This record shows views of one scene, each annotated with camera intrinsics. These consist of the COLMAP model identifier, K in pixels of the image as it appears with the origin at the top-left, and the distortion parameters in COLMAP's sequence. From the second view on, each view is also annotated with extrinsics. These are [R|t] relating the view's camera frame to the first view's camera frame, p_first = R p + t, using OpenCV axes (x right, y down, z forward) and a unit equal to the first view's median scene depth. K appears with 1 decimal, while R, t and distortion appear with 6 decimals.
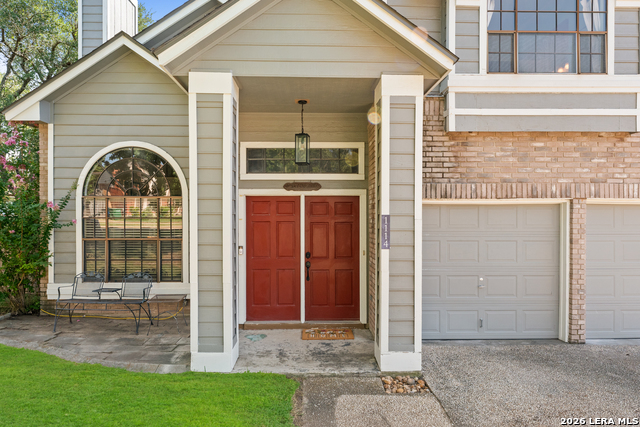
lens RADIAL K [[398.2, 0, 318.9], [0, 398.2, 217.2], [0, 0, 1]] dist [-0.001123, -0.000802]
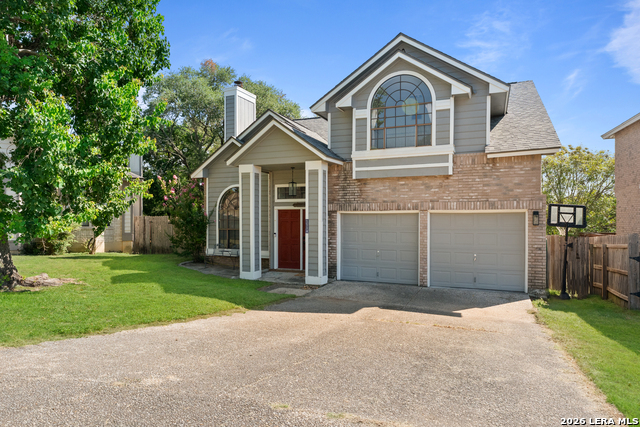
lens RADIAL K [[398.2, 0, 321.0], [0, 398.2, 213.6], [0, 0, 1]] dist [-0.001123, -0.000802]
pose [[0.911284, -0.003578, -0.411763, 0.990882], [0.000834, 0.999976, -0.006844, -0.018638], [0.411778, 0.005893, 0.911265, -0.931176]]
